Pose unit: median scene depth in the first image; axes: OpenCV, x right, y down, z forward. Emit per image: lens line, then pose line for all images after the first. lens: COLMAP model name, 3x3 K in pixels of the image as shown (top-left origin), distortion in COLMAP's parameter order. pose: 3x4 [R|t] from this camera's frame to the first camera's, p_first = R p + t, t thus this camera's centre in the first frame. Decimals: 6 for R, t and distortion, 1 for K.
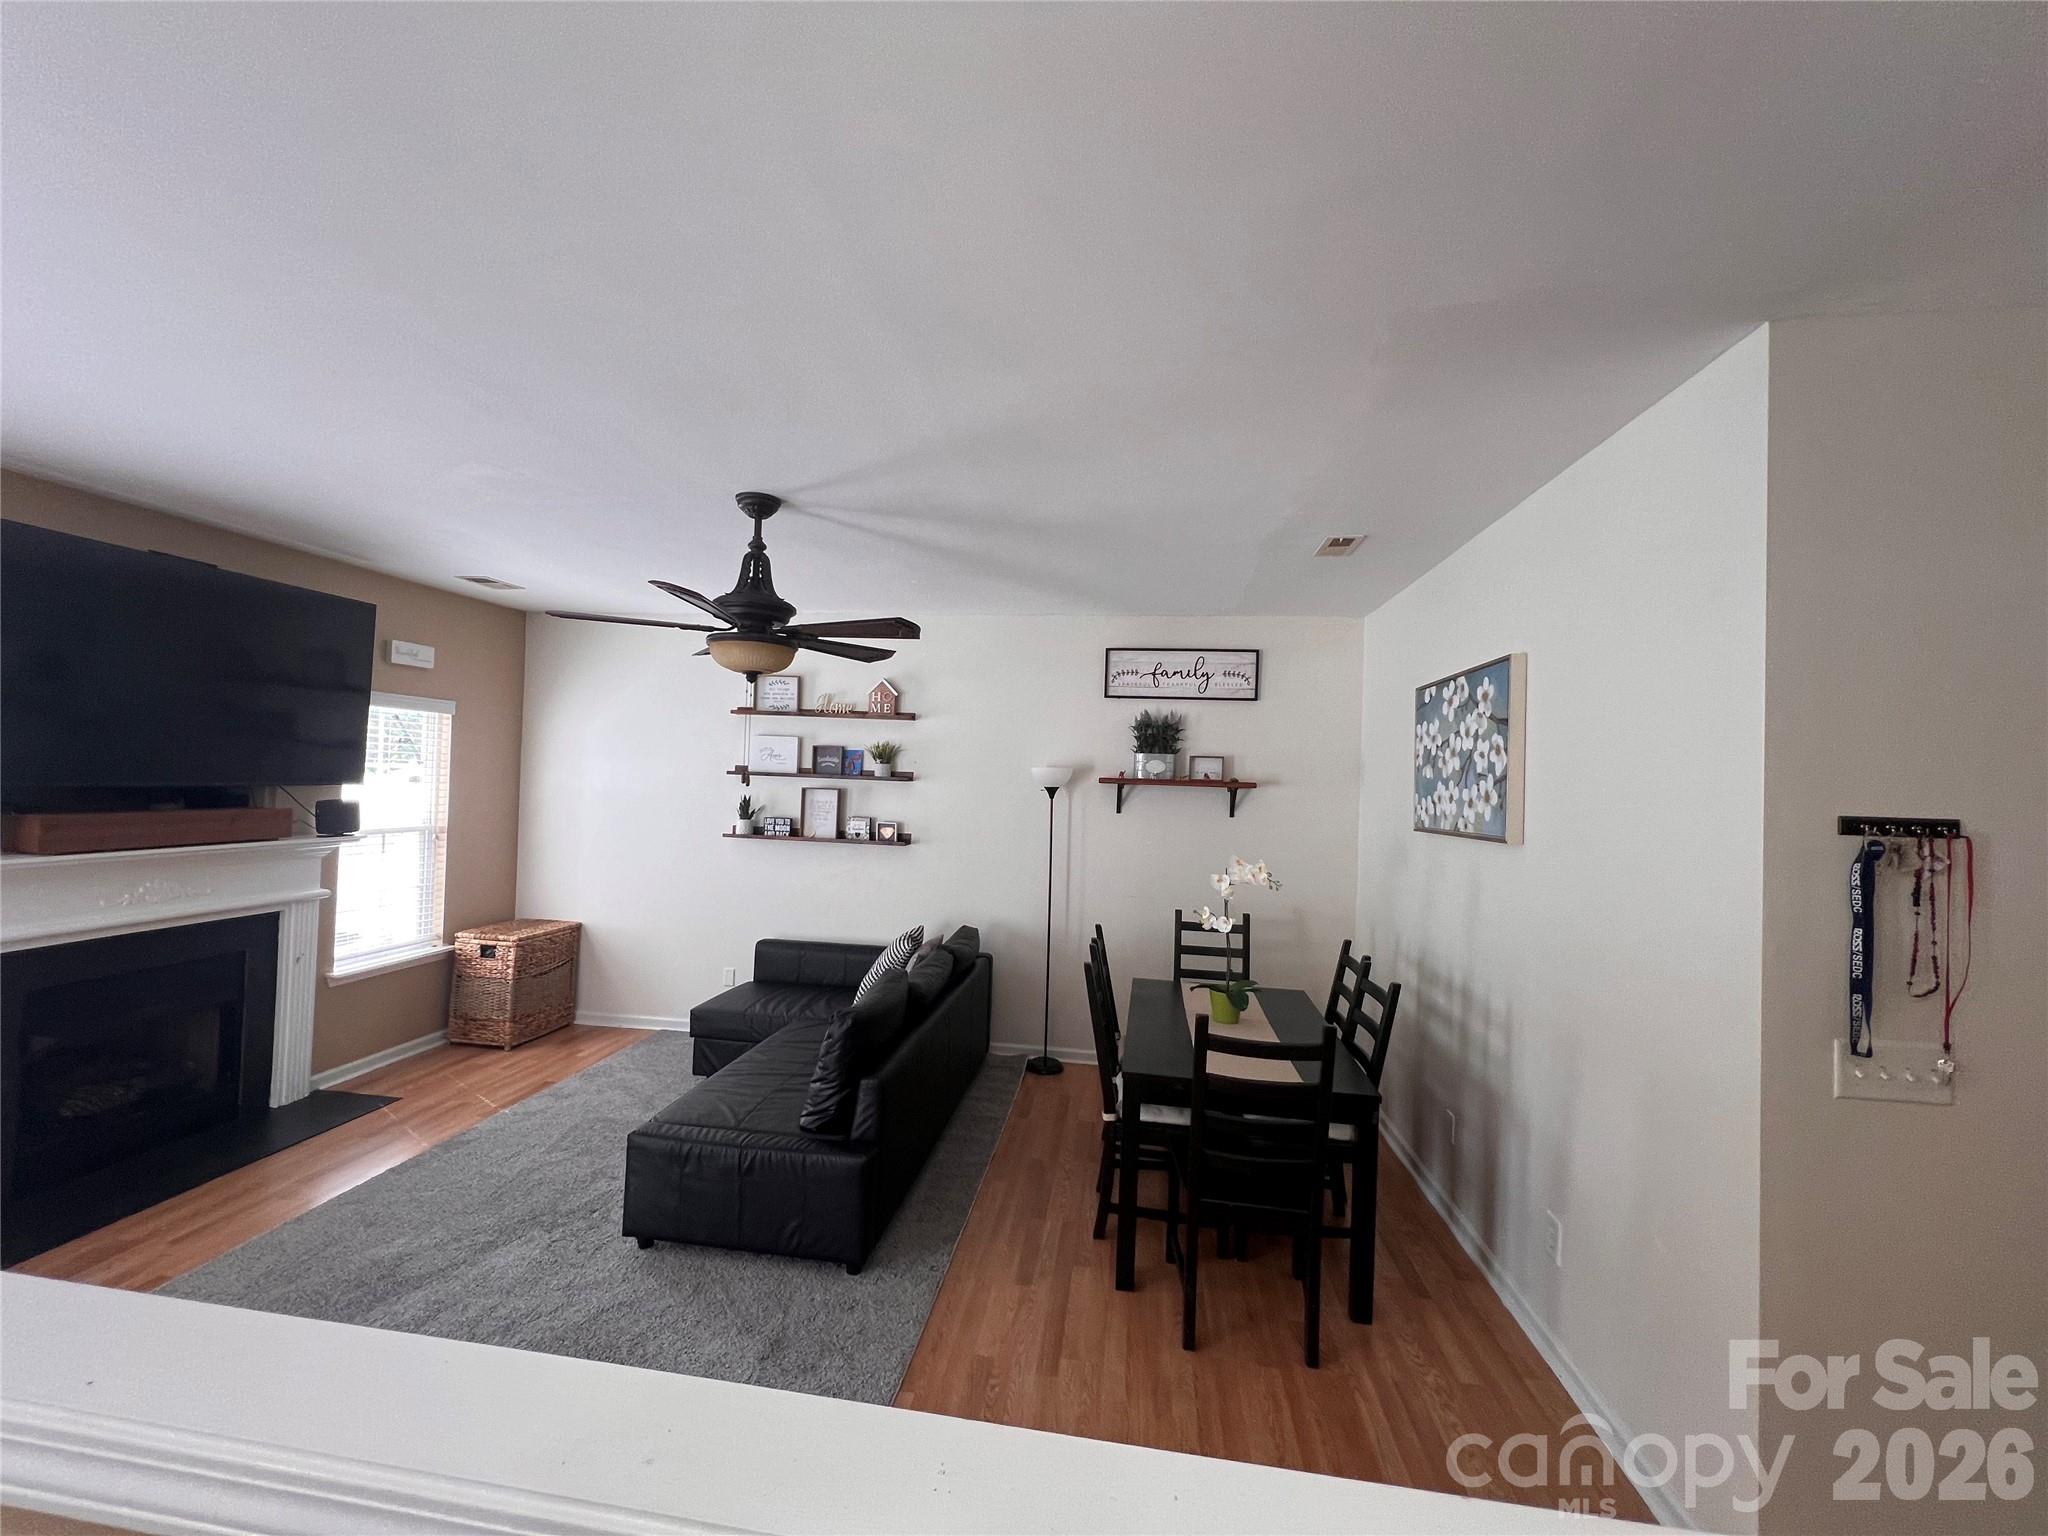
lens RADIAL K [[818.6, 0, 1019.5], [0, 818.6, 766.8], [0, 0, 1]] dist [-0.002808, 0.001618]
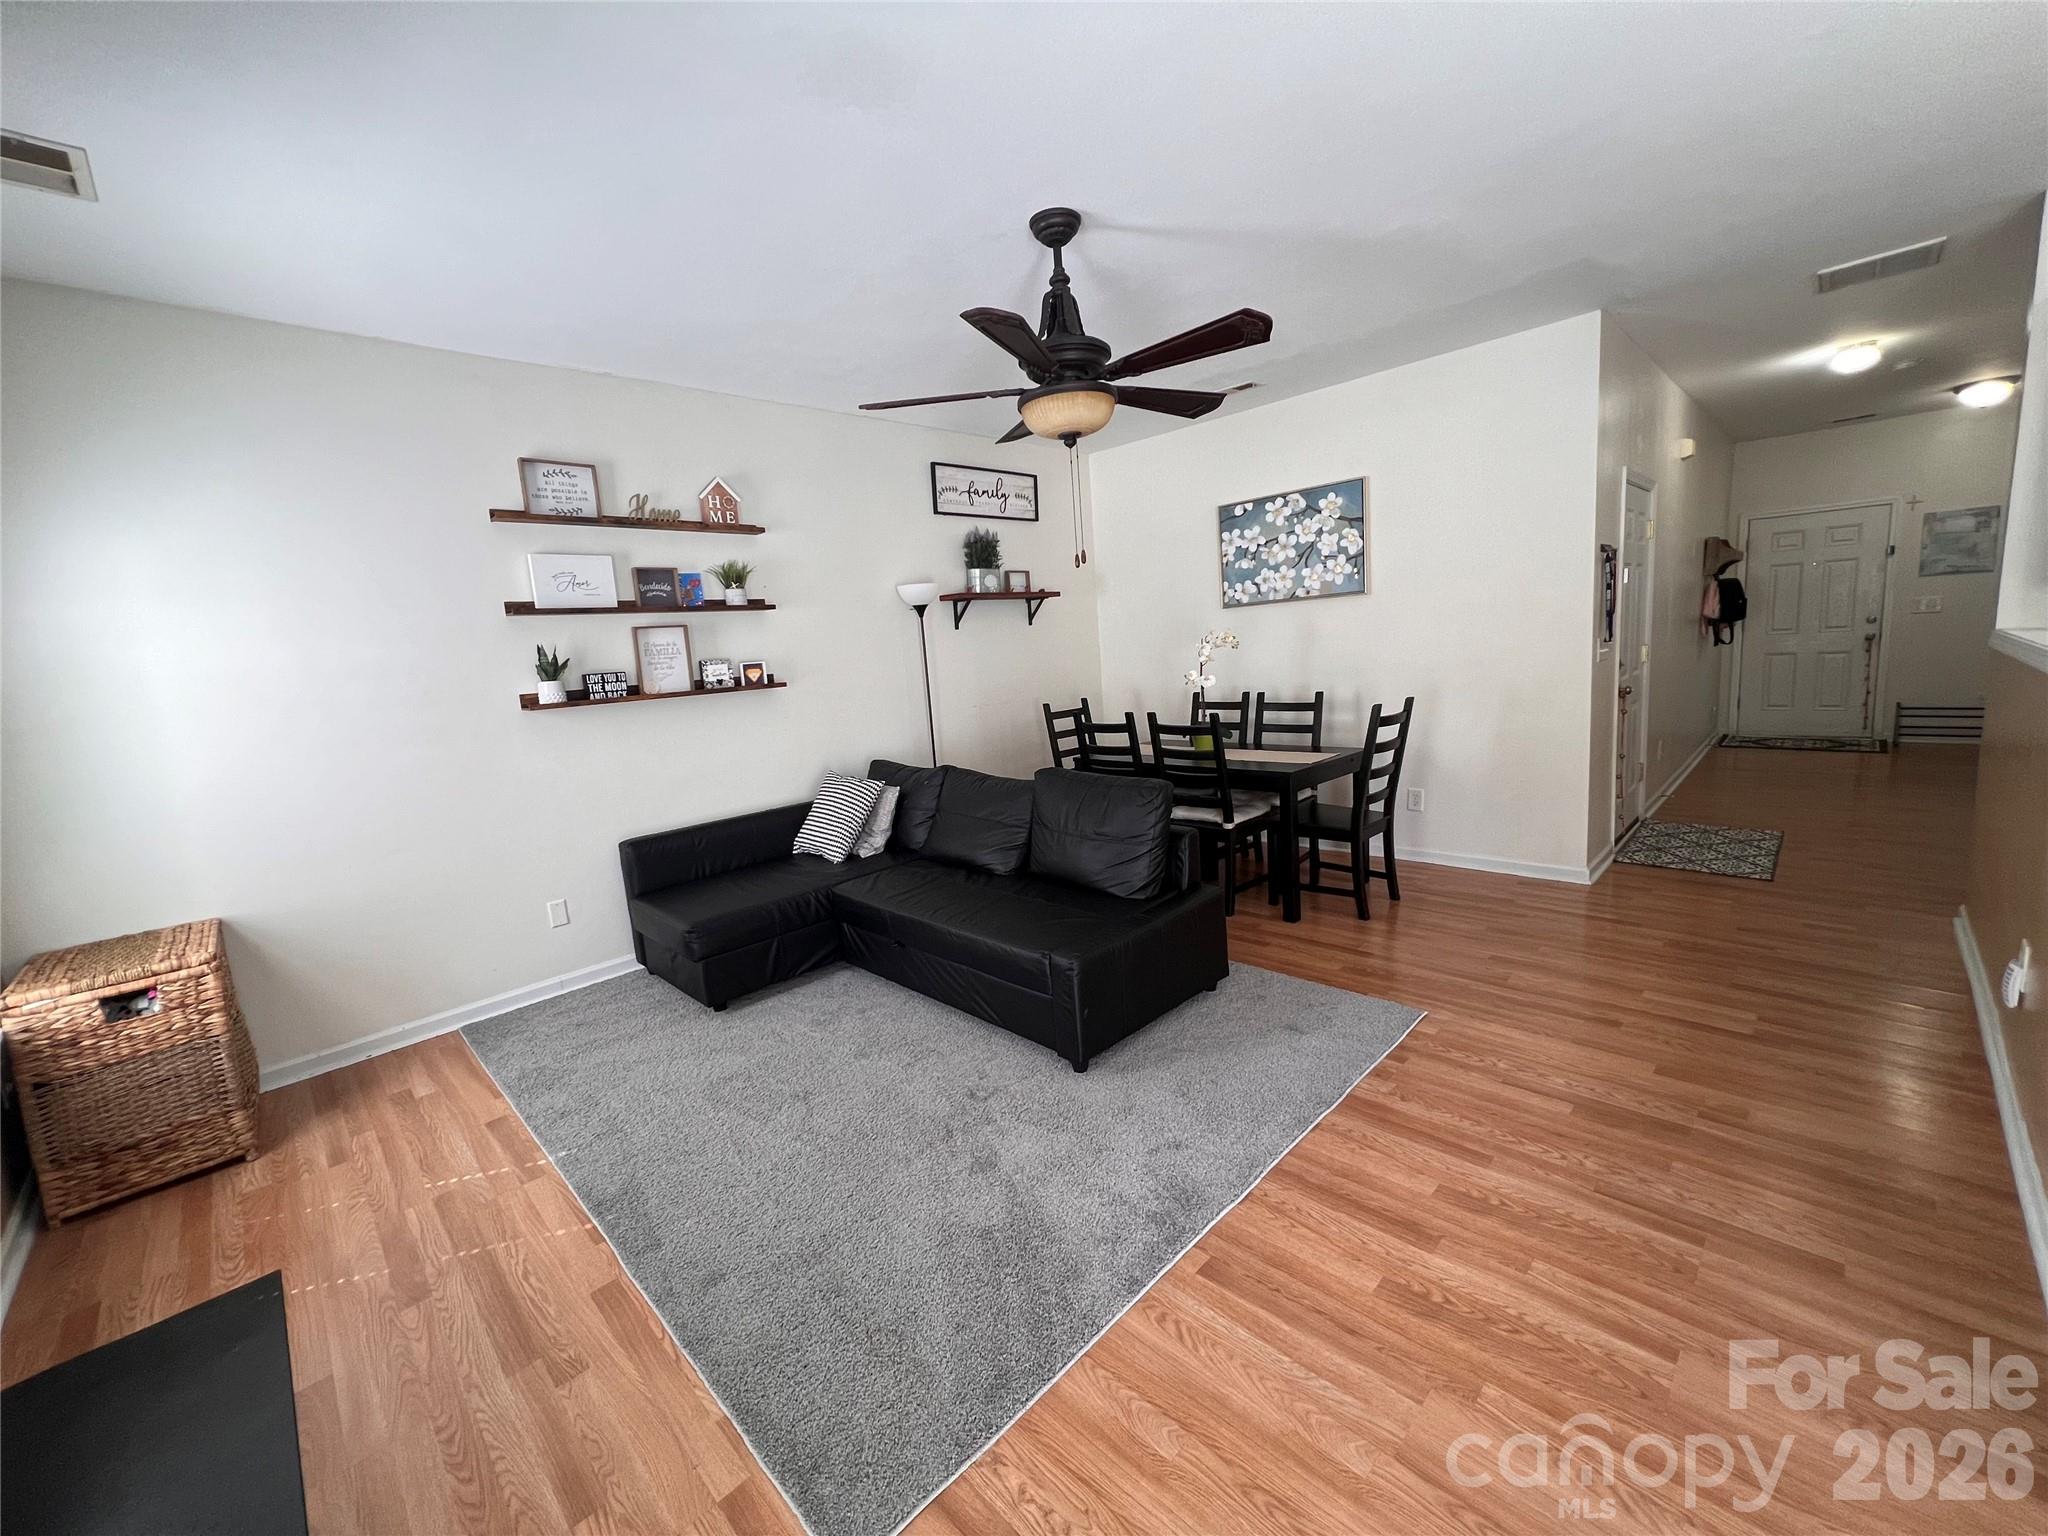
lens RADIAL K [[818.6, 0, 1019.5], [0, 818.6, 766.8], [0, 0, 1]] dist [-0.002808, 0.001618]
pose [[0.602805, -0.196426, 0.773332, -0.680284], [0.078642, 0.979131, 0.187398, 0.039778], [-0.794004, -0.052148, 0.605672, 0.300154]]
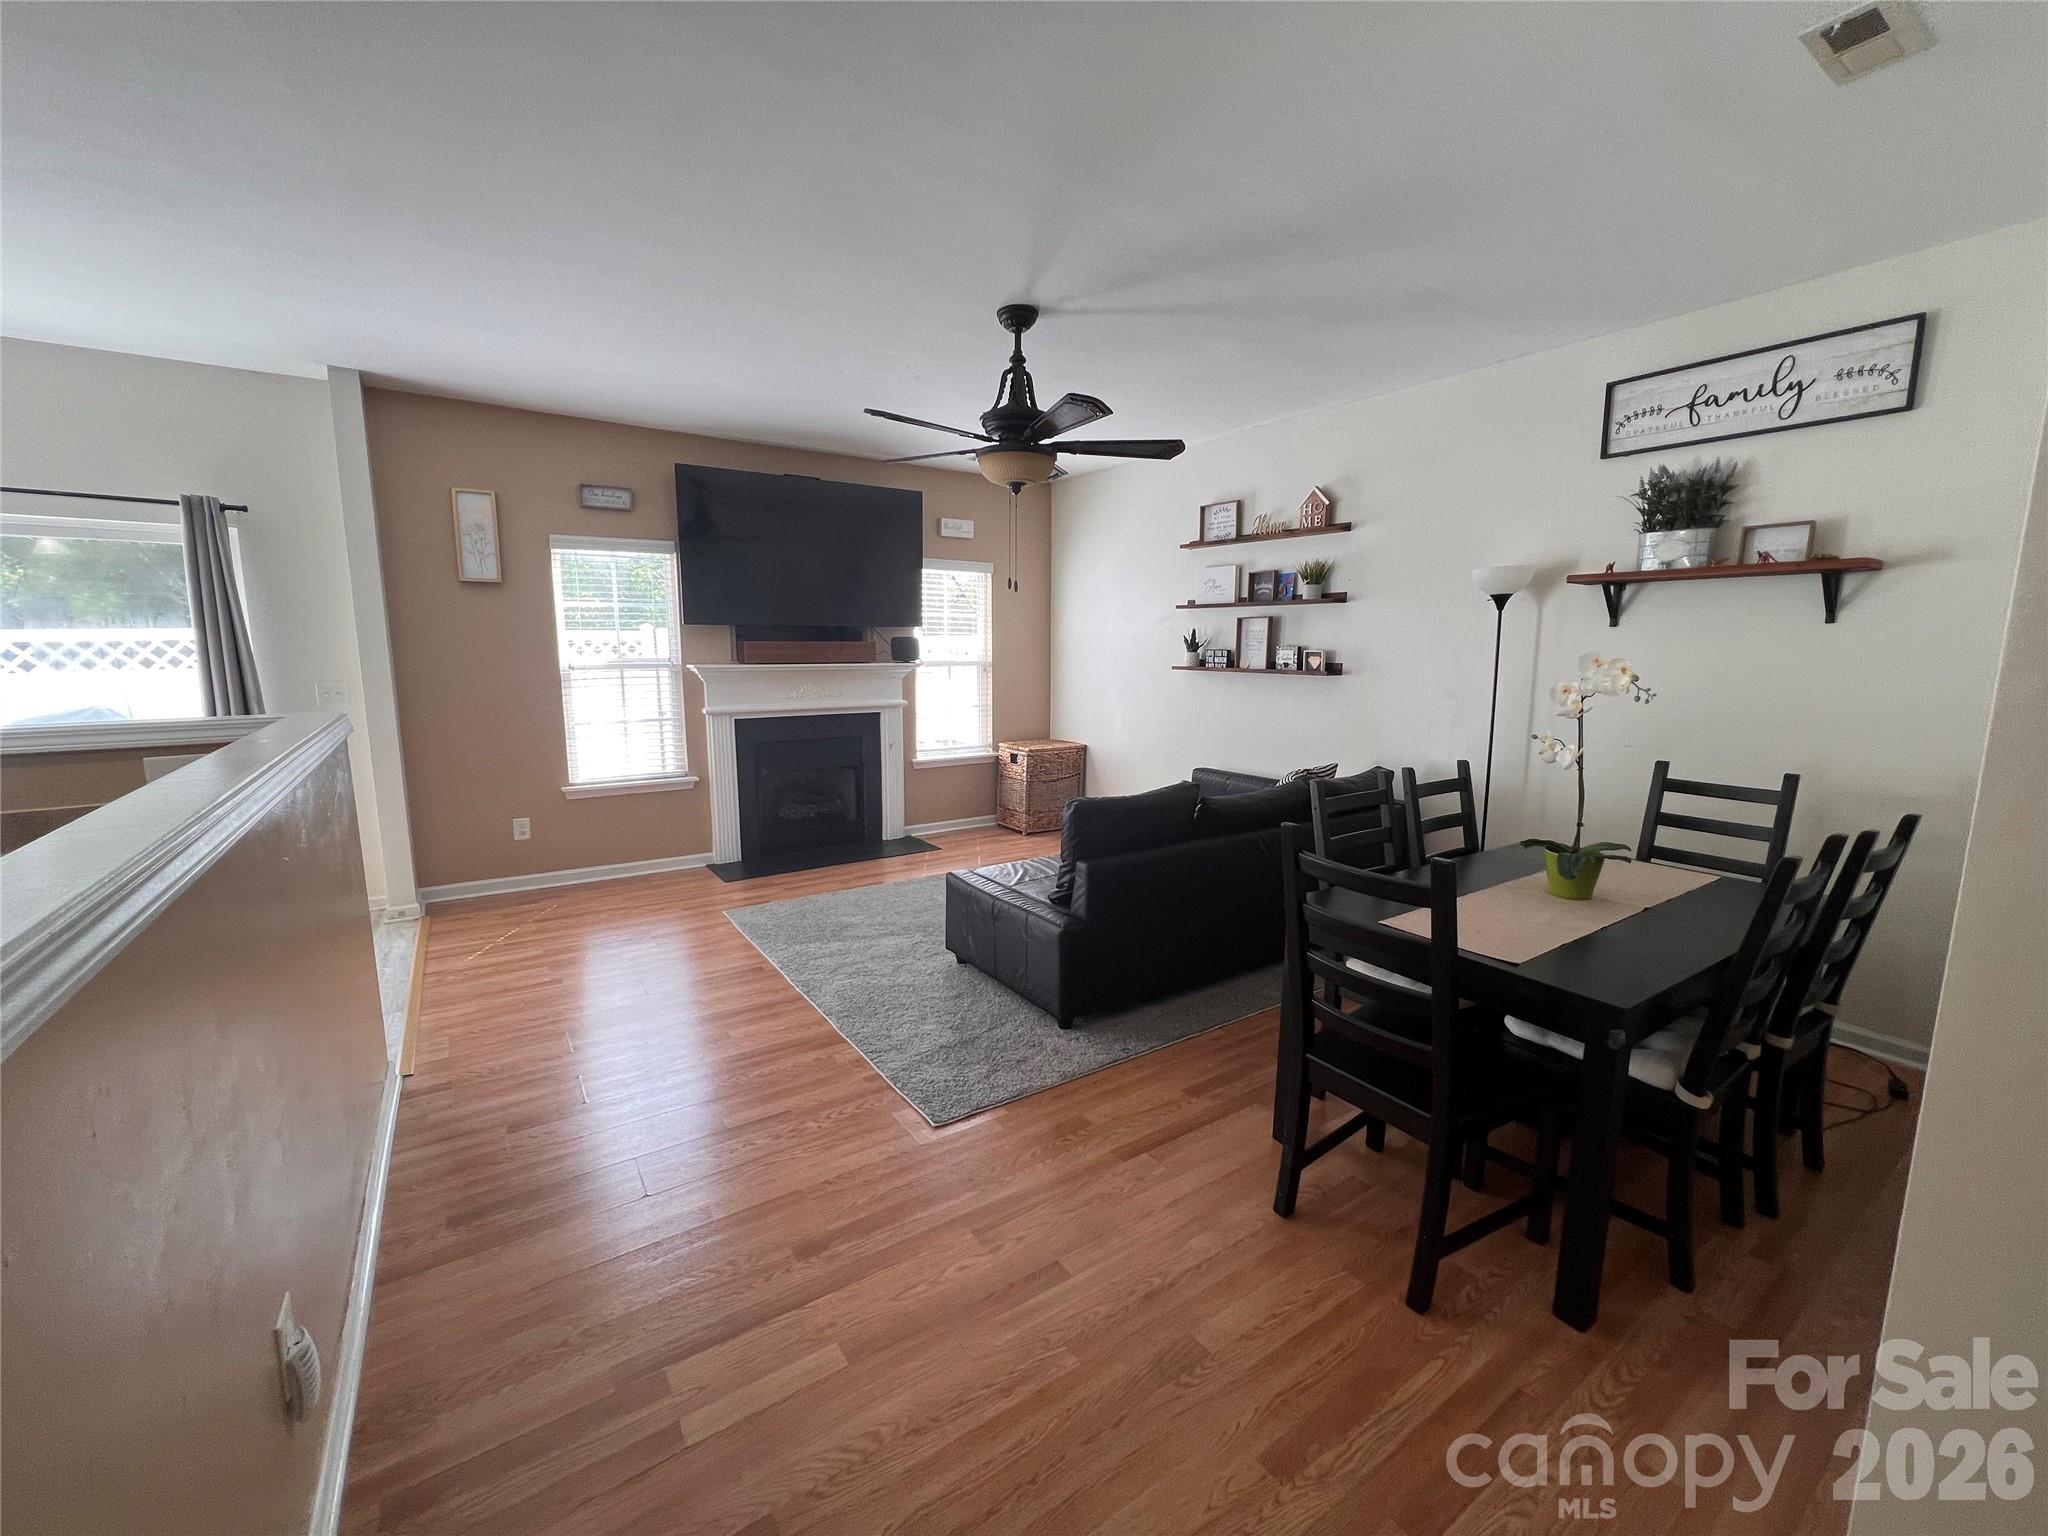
lens RADIAL K [[818.6, 0, 1019.5], [0, 818.6, 766.8], [0, 0, 1]] dist [-0.002808, 0.001618]
pose [[0.672747, 0.077998, -0.735750, 0.307677], [0.029787, 0.990766, 0.132269, 0.068746], [0.739272, -0.110899, 0.664212, 0.147934]]
